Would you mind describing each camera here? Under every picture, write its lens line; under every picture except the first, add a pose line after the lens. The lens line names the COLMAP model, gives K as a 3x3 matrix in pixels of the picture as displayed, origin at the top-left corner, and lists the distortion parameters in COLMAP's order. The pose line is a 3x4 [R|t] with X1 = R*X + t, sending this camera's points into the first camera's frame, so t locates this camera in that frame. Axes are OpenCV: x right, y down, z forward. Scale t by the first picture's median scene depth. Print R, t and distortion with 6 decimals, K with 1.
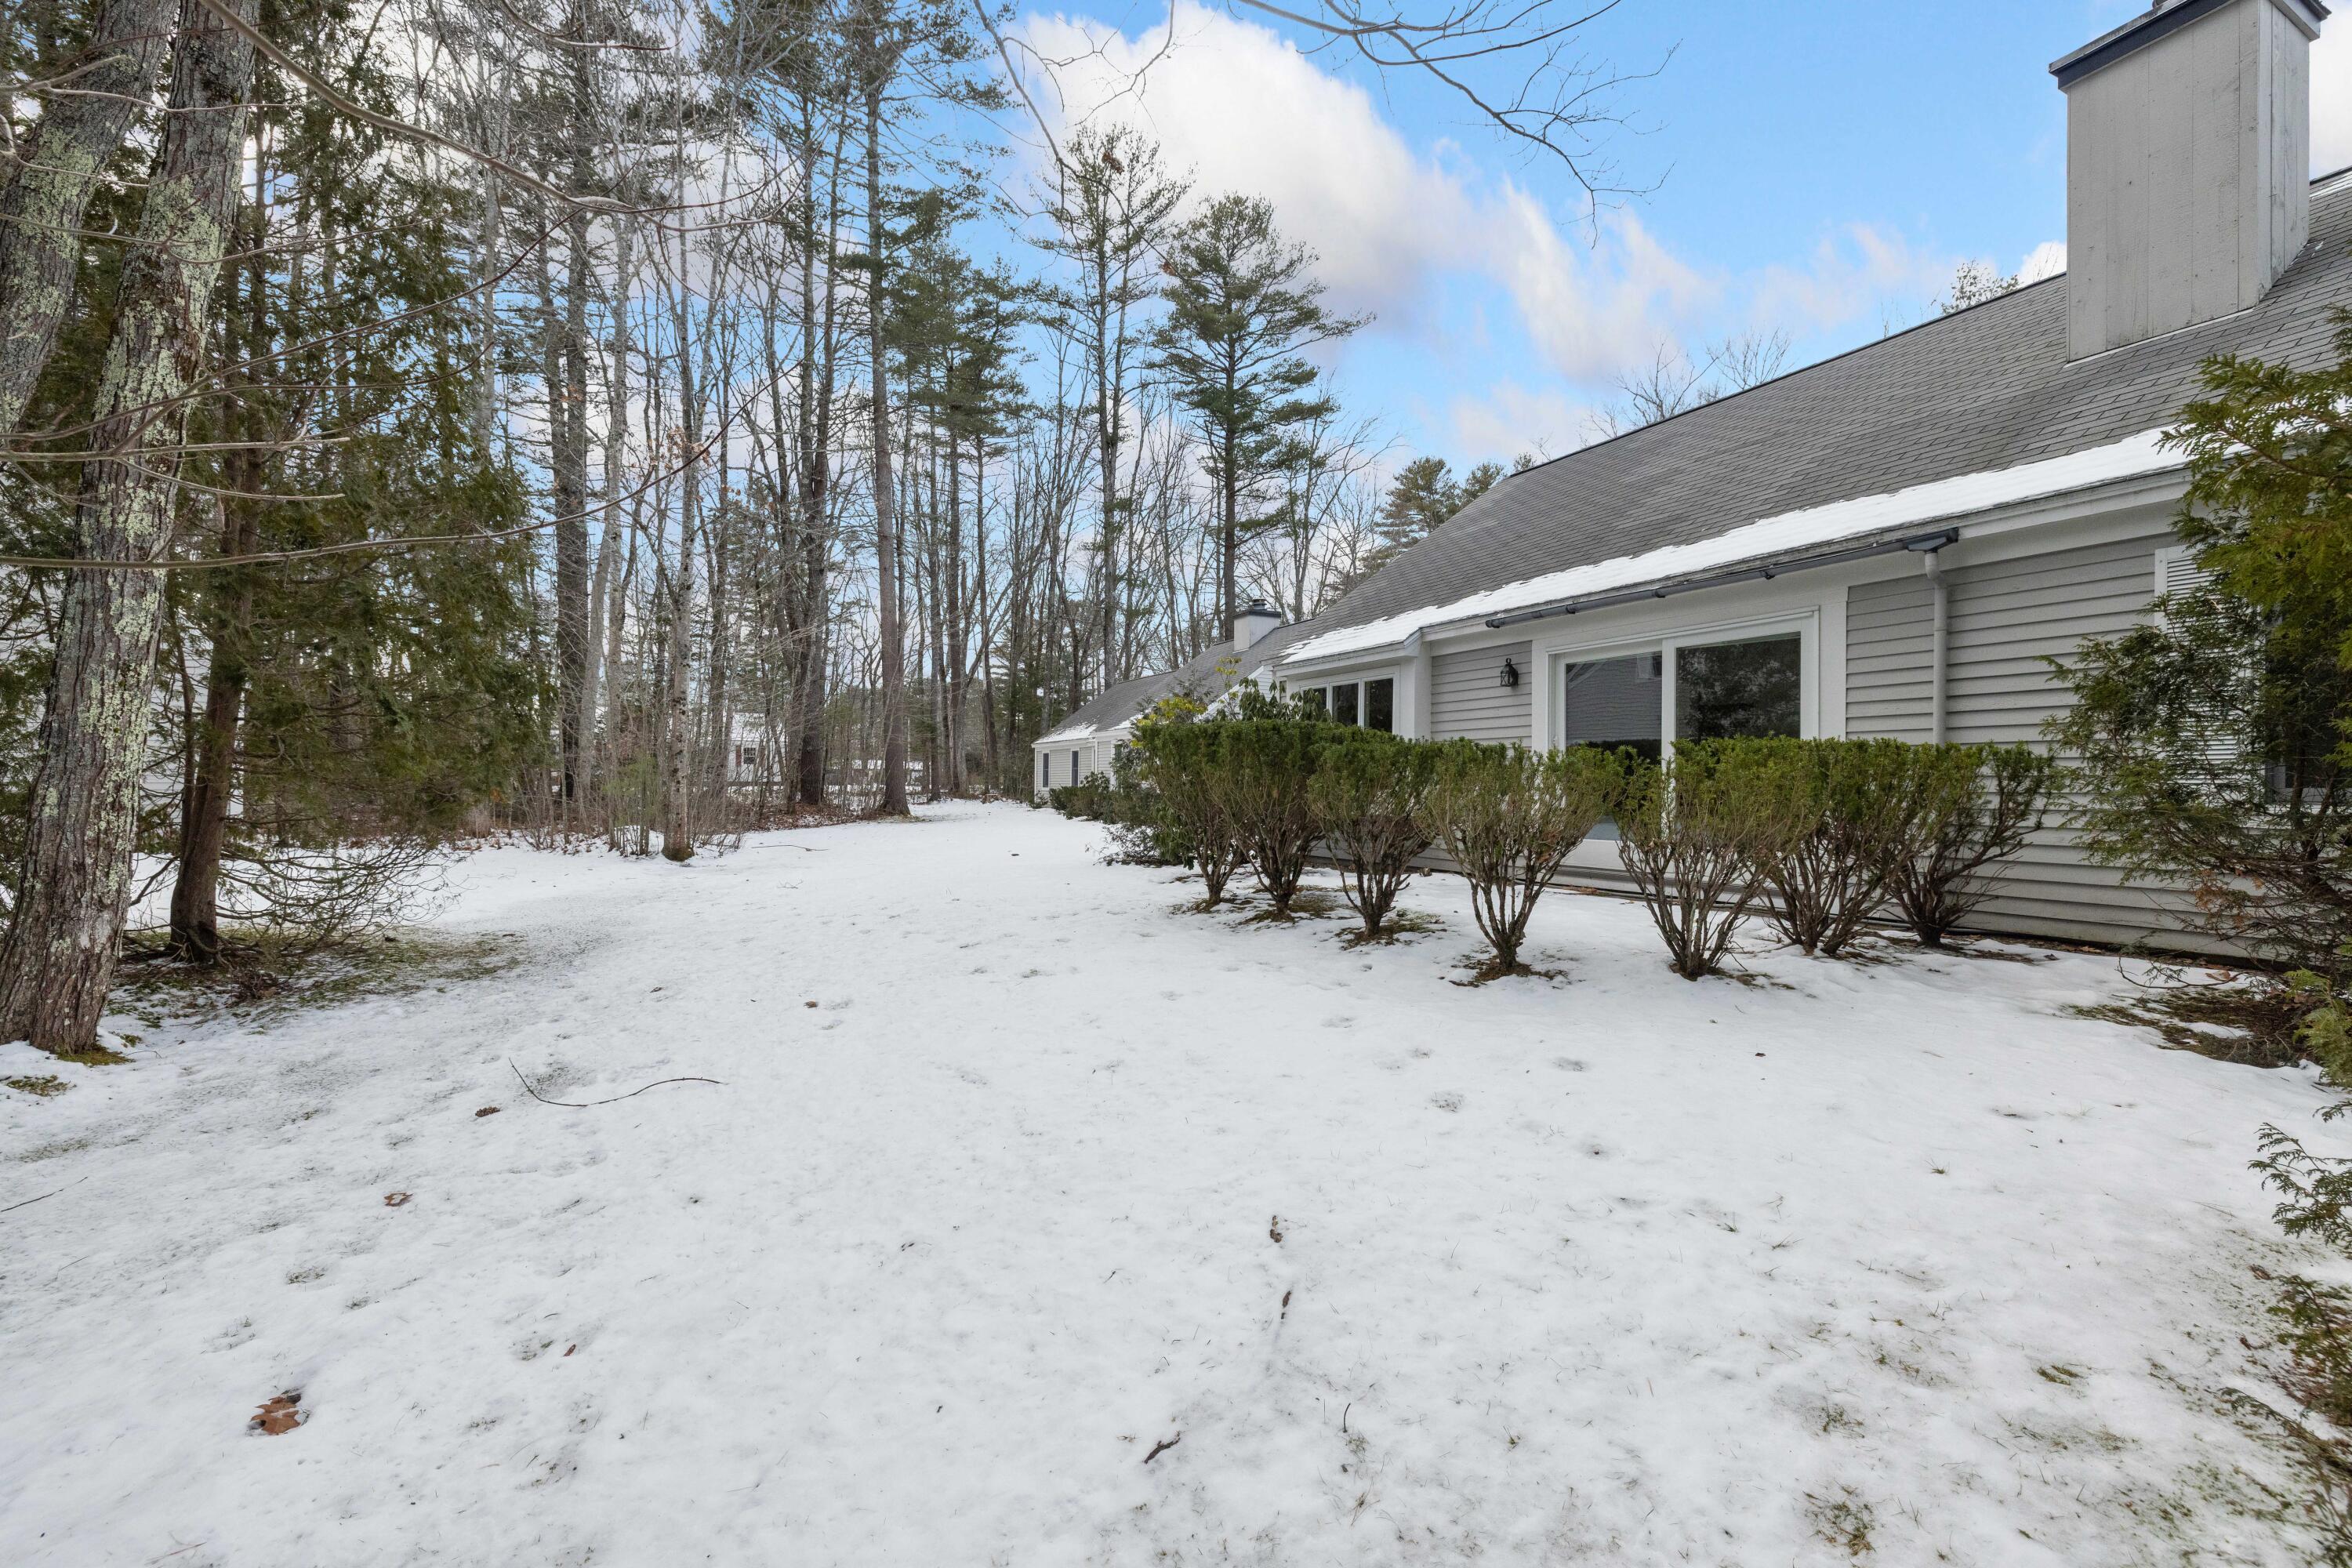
lens RADIAL K [[994.9, 0, 1178.0], [0, 994.9, 795.2], [0, 0, 1]] dist [-0.001378, 0.000986]
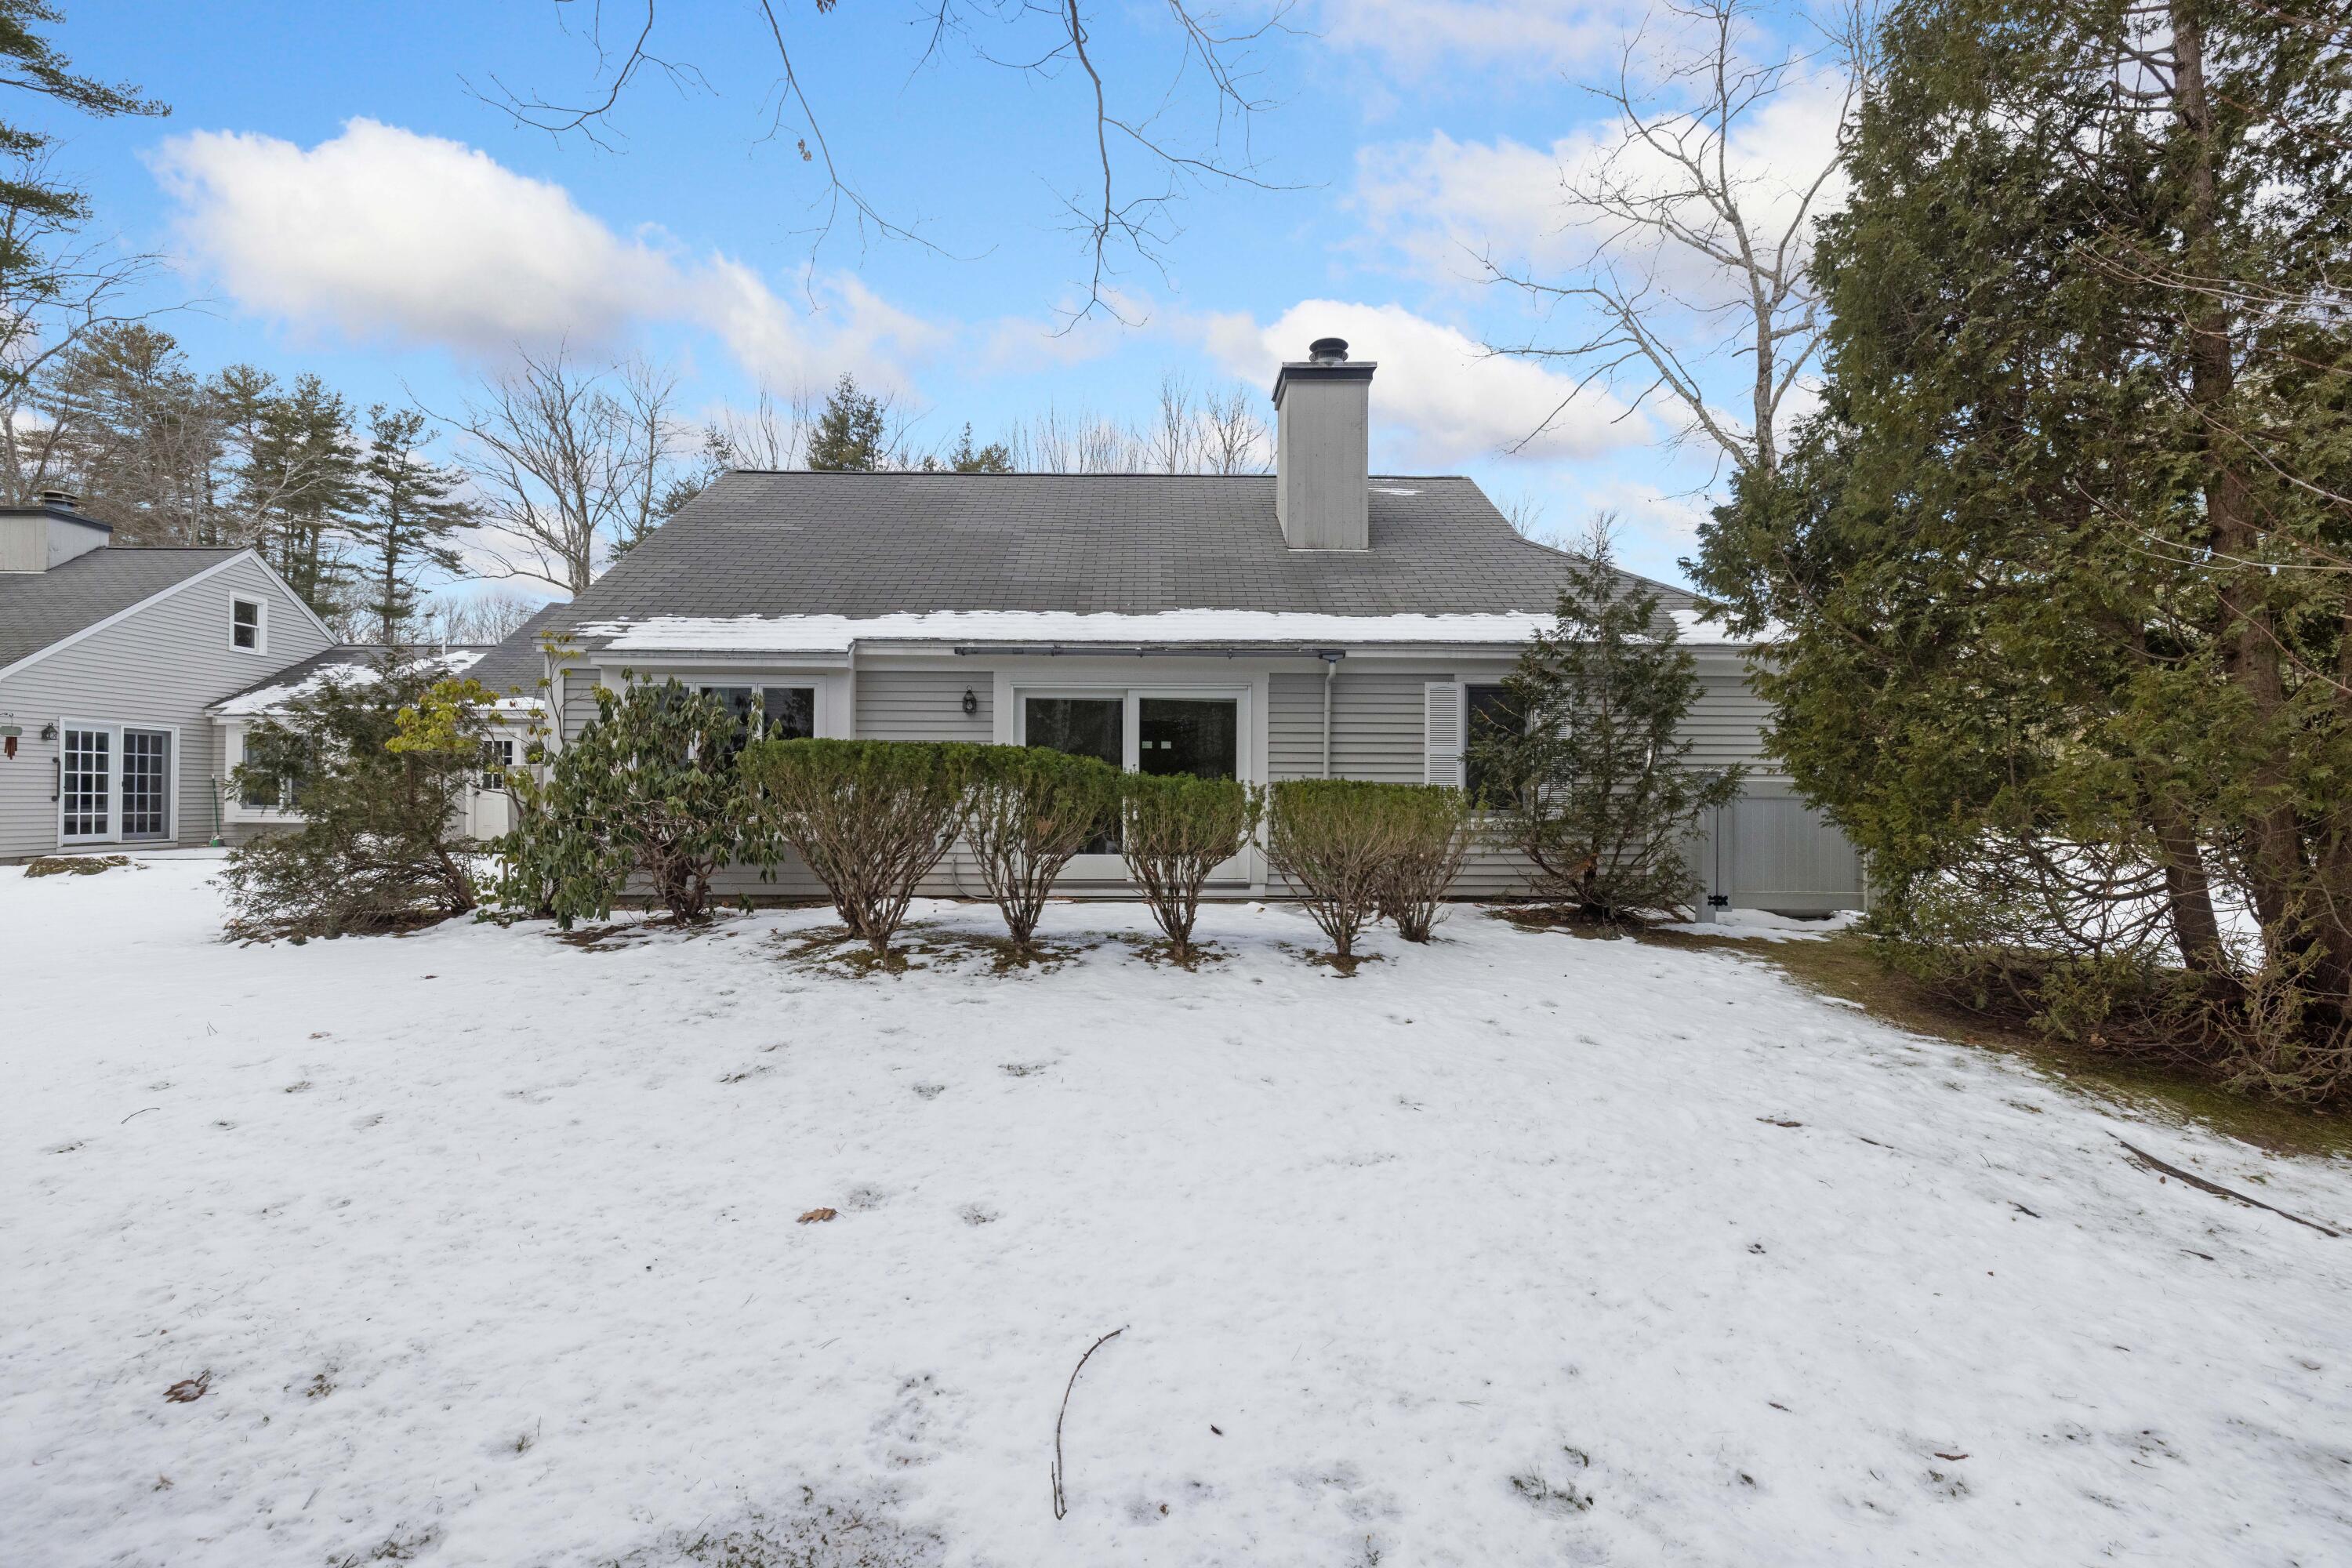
lens RADIAL K [[994.9, 0, 1174.1], [0, 994.9, 777.2], [0, 0, 1]] dist [-0.001378, 0.000986]
pose [[0.430657, 0.012710, 0.902426, -0.454367], [0.006154, 0.999836, -0.017019, -0.019903], [-0.902495, 0.012883, 0.430508, 0.316132]]
